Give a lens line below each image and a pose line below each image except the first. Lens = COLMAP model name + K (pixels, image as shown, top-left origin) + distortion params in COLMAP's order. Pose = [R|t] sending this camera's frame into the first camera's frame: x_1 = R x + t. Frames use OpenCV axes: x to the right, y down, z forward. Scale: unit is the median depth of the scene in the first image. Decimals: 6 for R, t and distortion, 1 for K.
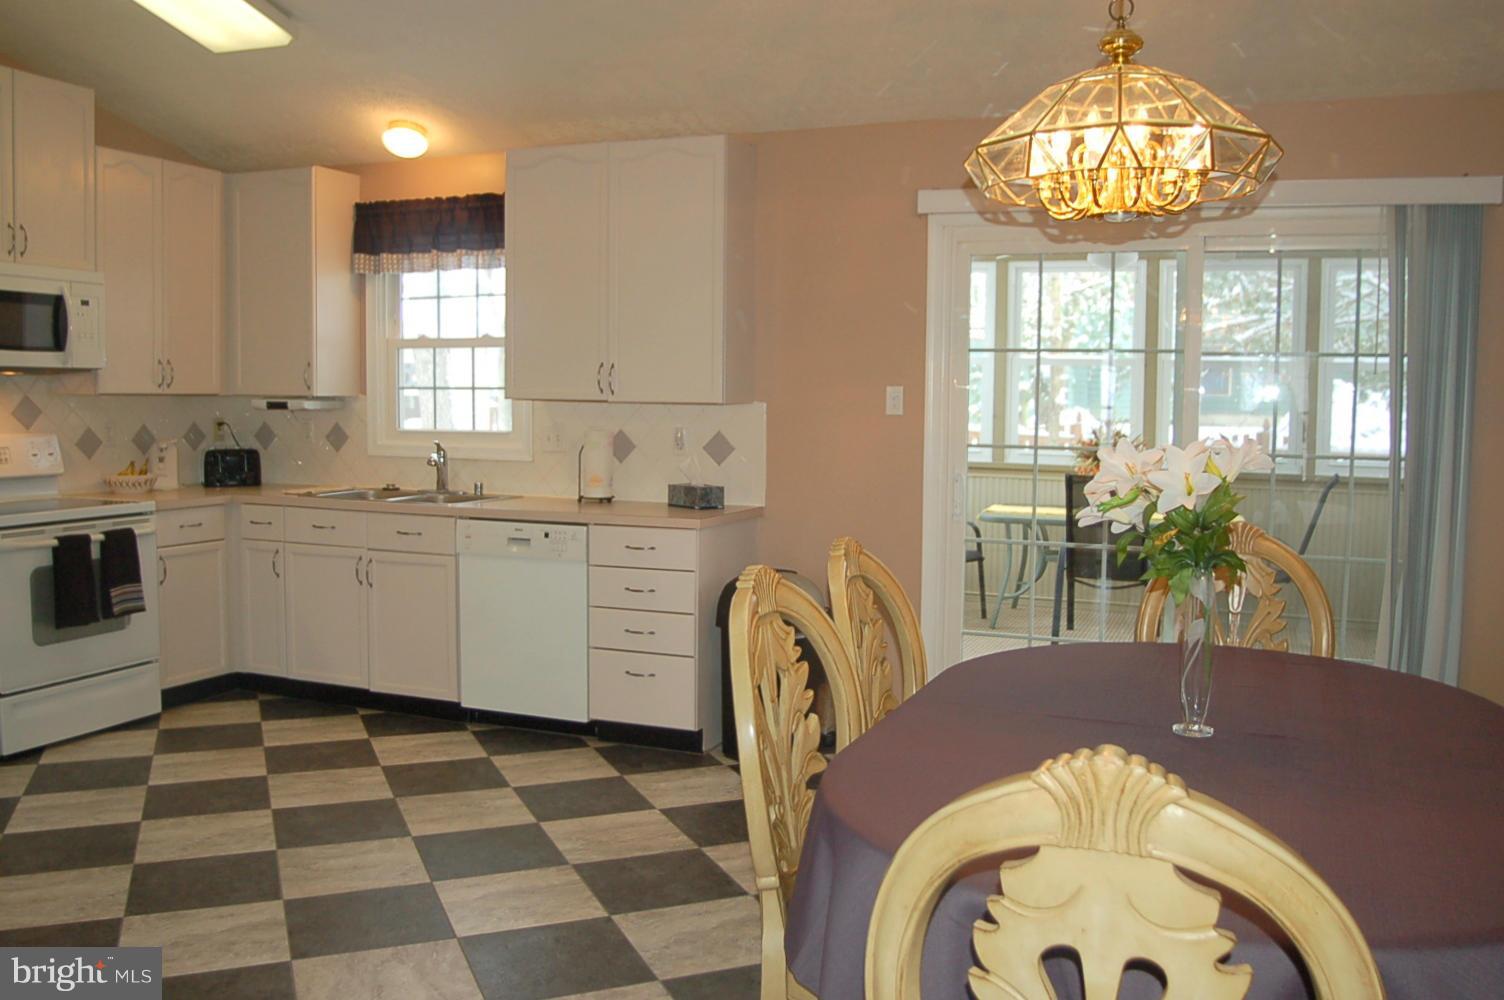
lens RADIAL K [[1280.1, 0, 752.0], [0, 1280.1, 500.0], [0, 0, 1]] dist [-0.131262, 0.072185]
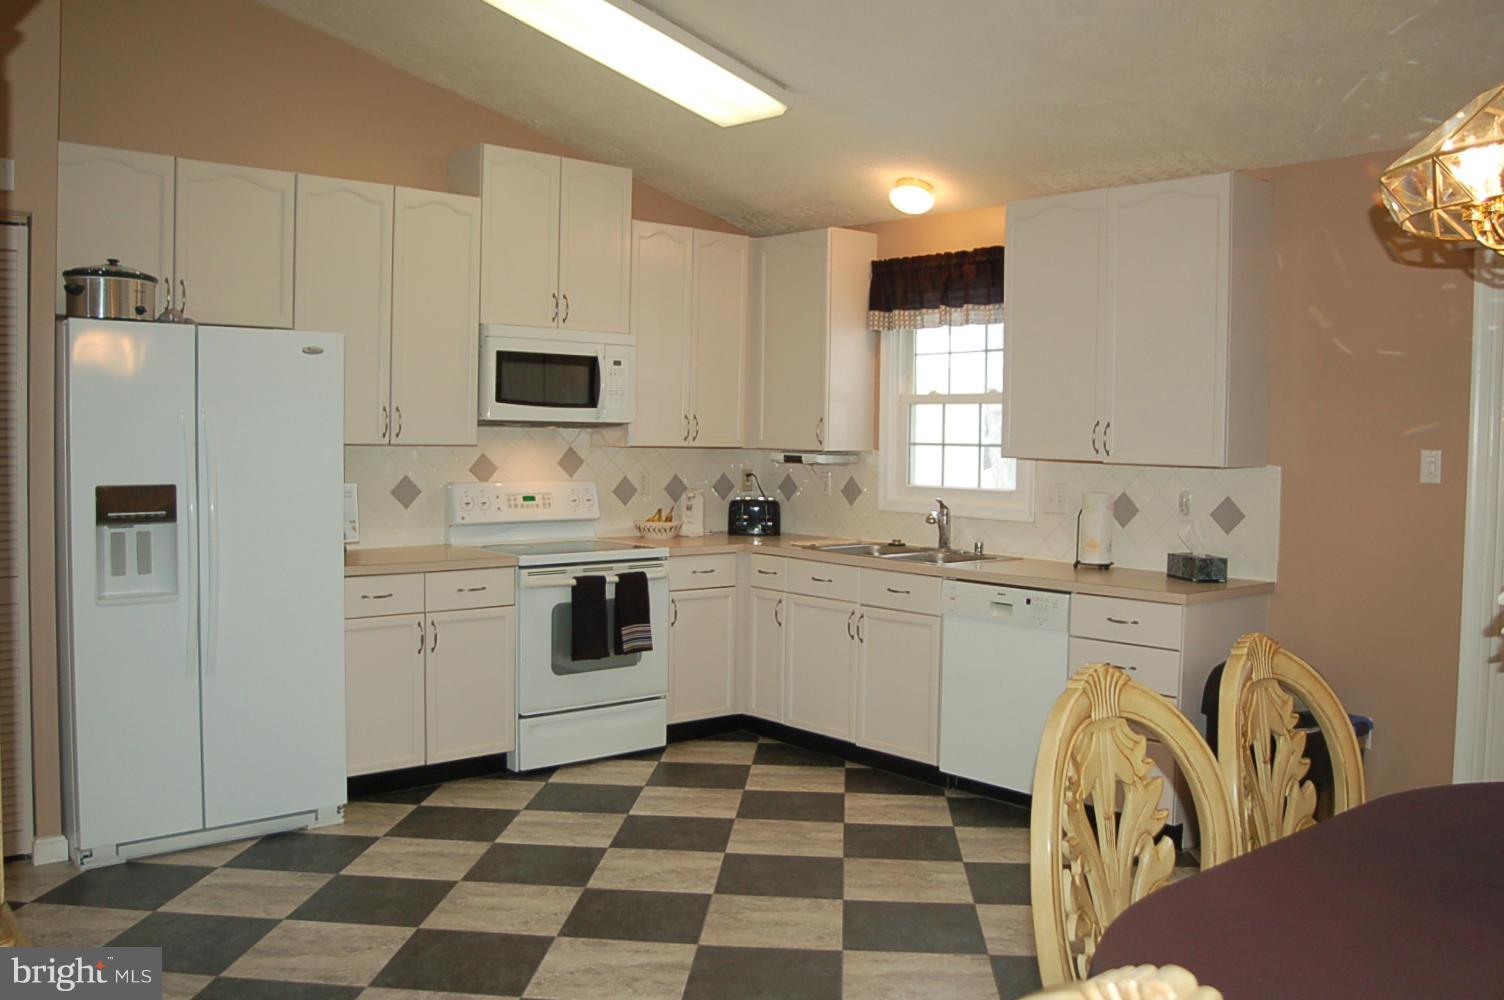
lens RADIAL K [[1294.3, 0, 752.0], [0, 1294.3, 500.0], [0, 0, 1]] dist [-0.122790, 0.013643]
pose [[0.889802, 0.026039, -0.455603, 0.086981], [-0.043308, 0.998683, -0.027504, -0.012180], [0.454287, 0.044205, 0.889758, 0.043615]]
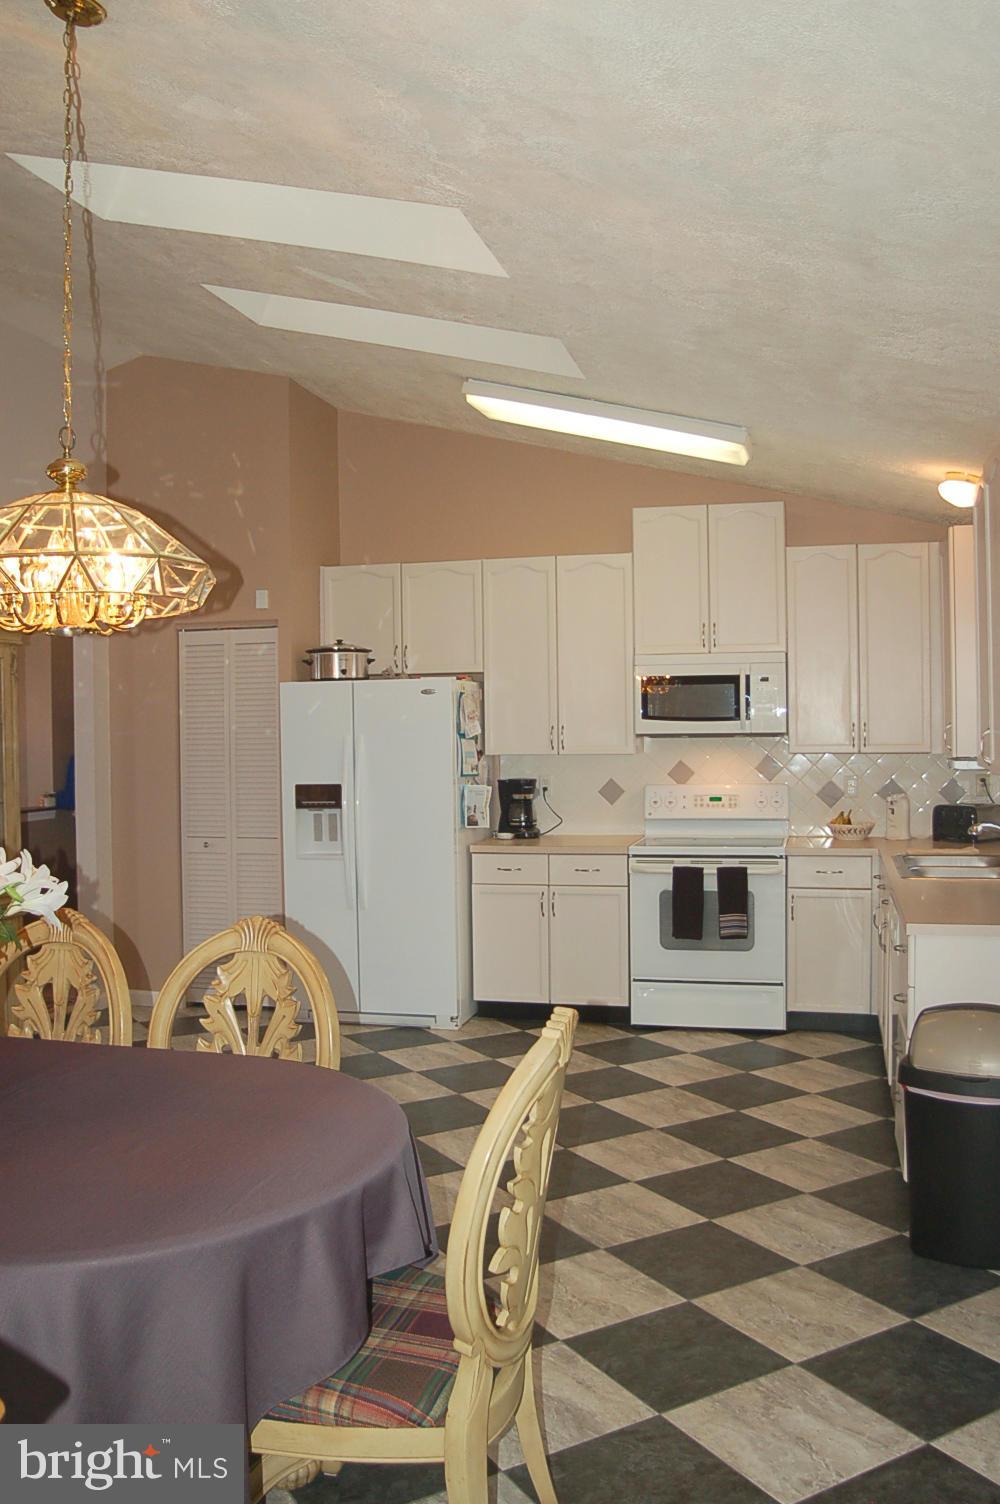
lens RADIAL K [[1280.1, 0, 500.0], [0, 1280.1, 752.0], [0, 0, 1]] dist [-0.131262, 0.072185]
pose [[0.123939, 0.008796, -0.992251, 0.653656], [-0.066192, 0.997807, 0.000578, -0.069974], [0.990080, 0.065608, 0.124250, 0.577623]]
